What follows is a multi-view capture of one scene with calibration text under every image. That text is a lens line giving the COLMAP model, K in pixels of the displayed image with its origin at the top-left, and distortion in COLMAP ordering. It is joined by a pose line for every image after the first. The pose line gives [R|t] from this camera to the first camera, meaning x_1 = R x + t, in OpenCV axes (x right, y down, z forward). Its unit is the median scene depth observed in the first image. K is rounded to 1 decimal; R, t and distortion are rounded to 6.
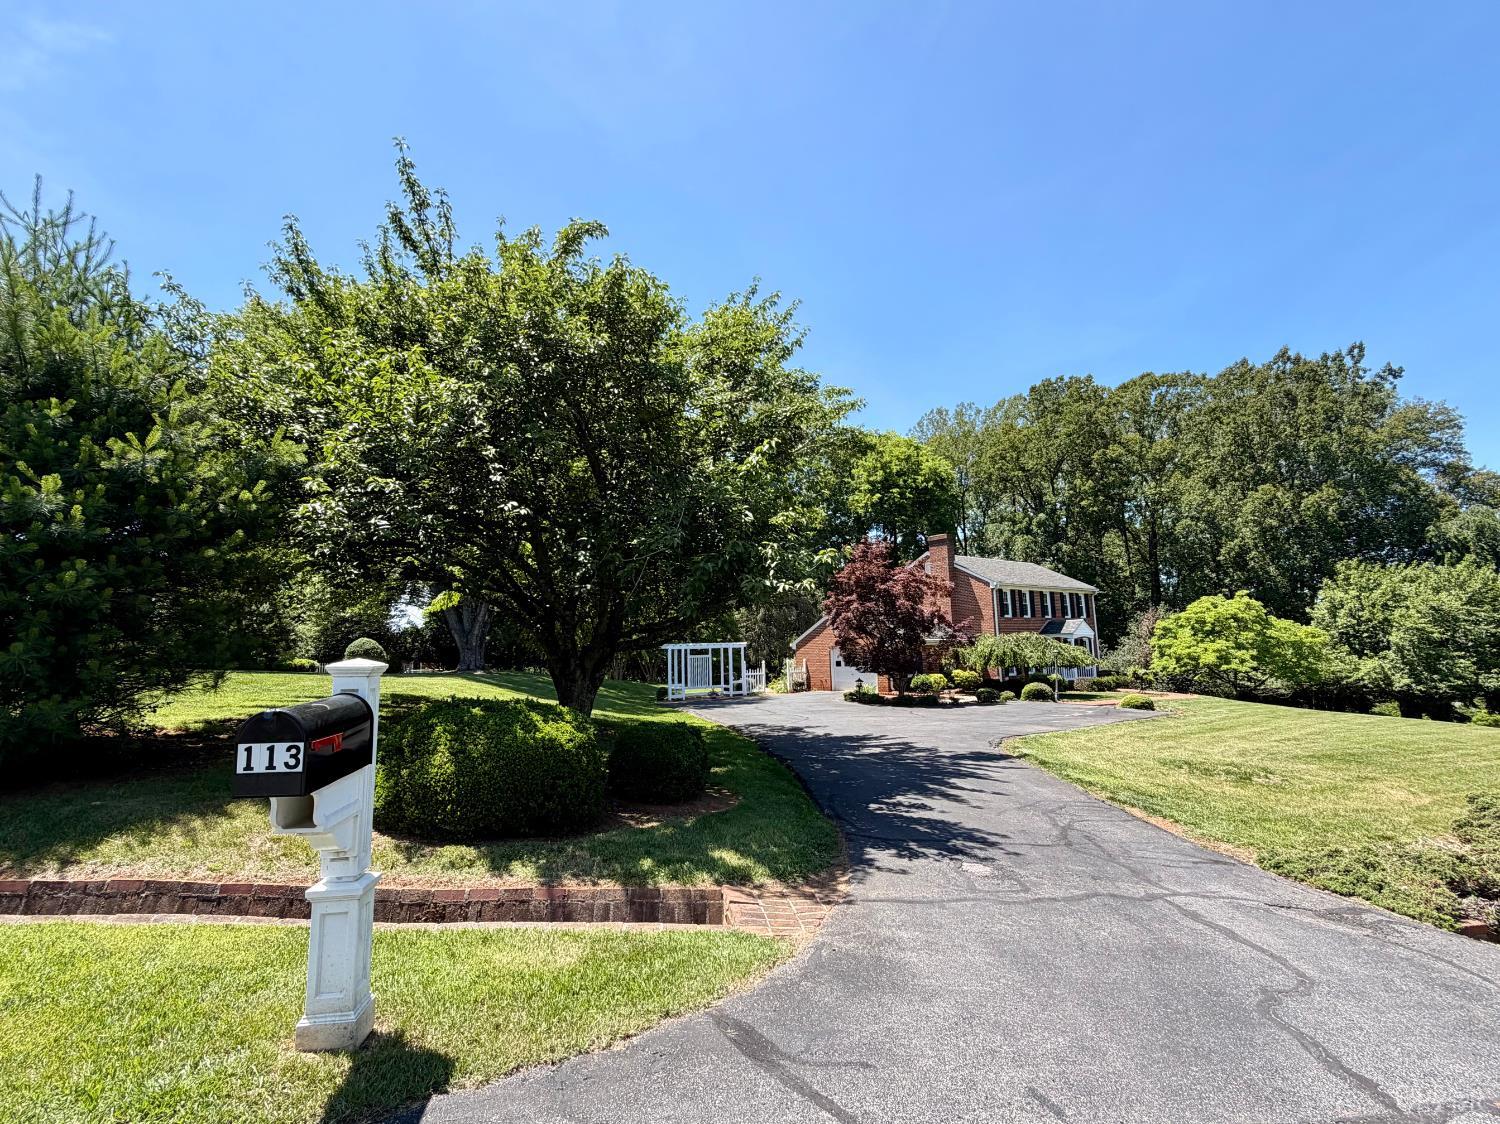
lens RADIAL K [[680.2, 0, 747.1], [0, 680.2, 561.2], [0, 0, 1]] dist [-0.001407, 0.000276]
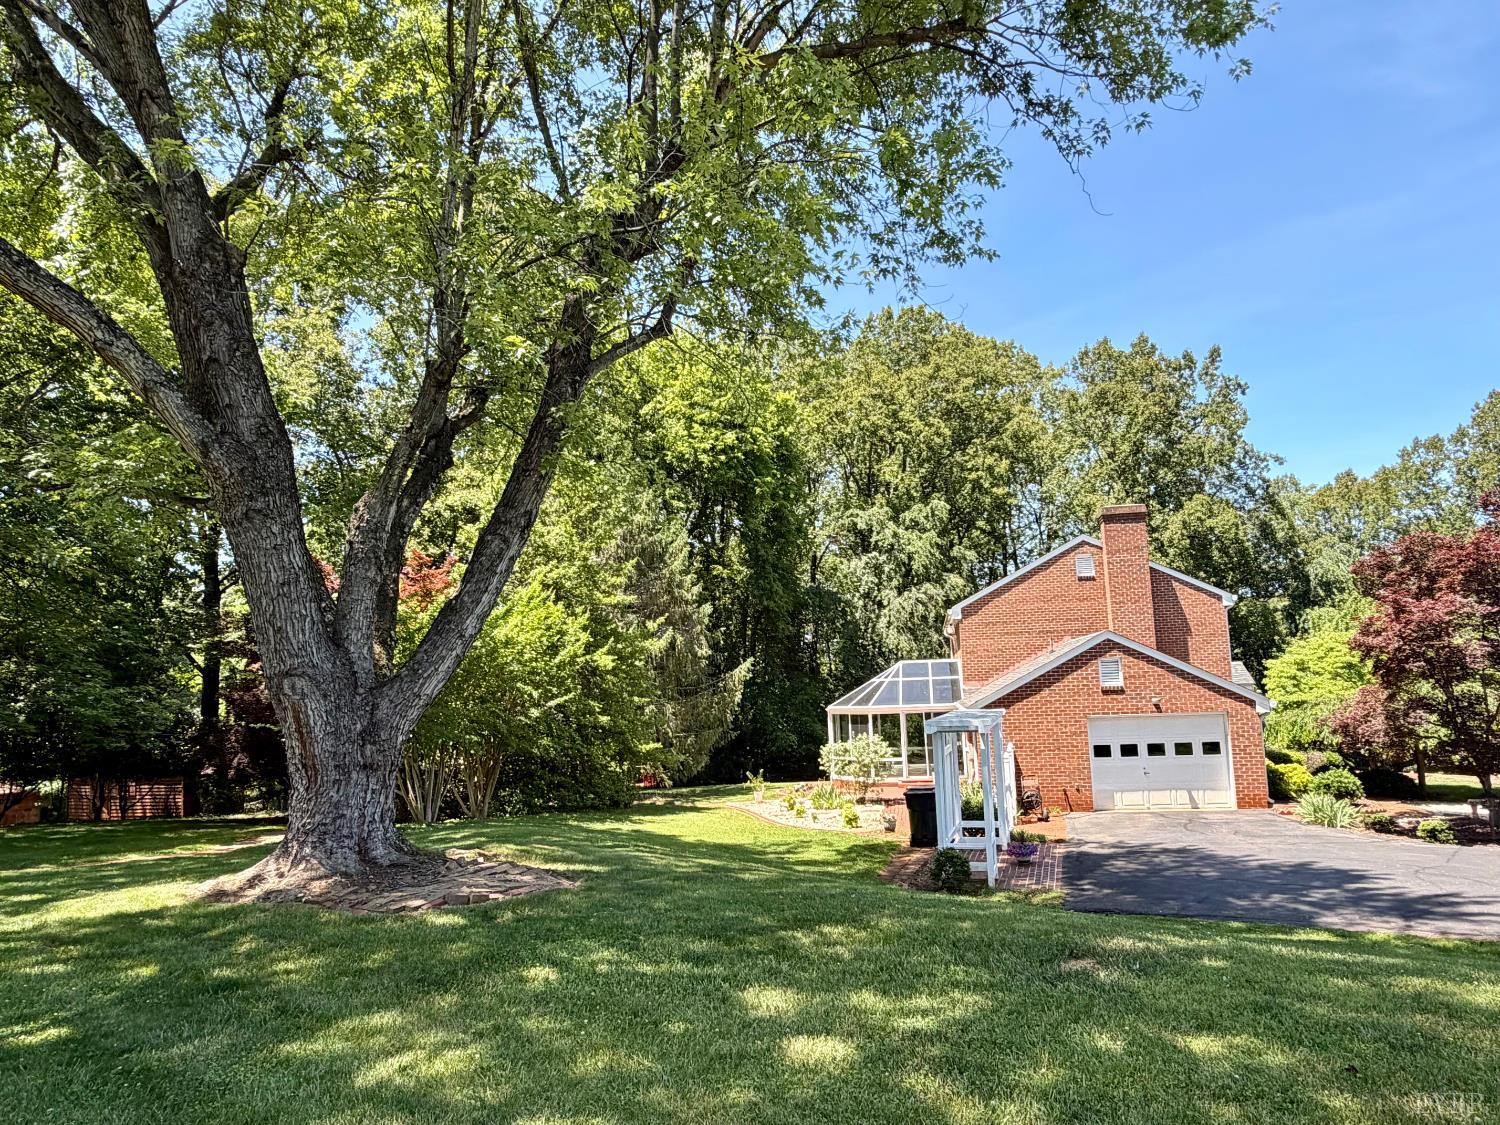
lens RADIAL K [[956.3, 0, 750.0], [0, 956.3, 562.5], [0, 0, 1]] dist [-0.002991, -0.000429]
pose [[0.762585, 0.081002, 0.641797, -0.478577], [-0.071174, 0.996612, -0.041214, 0.065703], [-0.642961, -0.014250, 0.765767, 0.654140]]
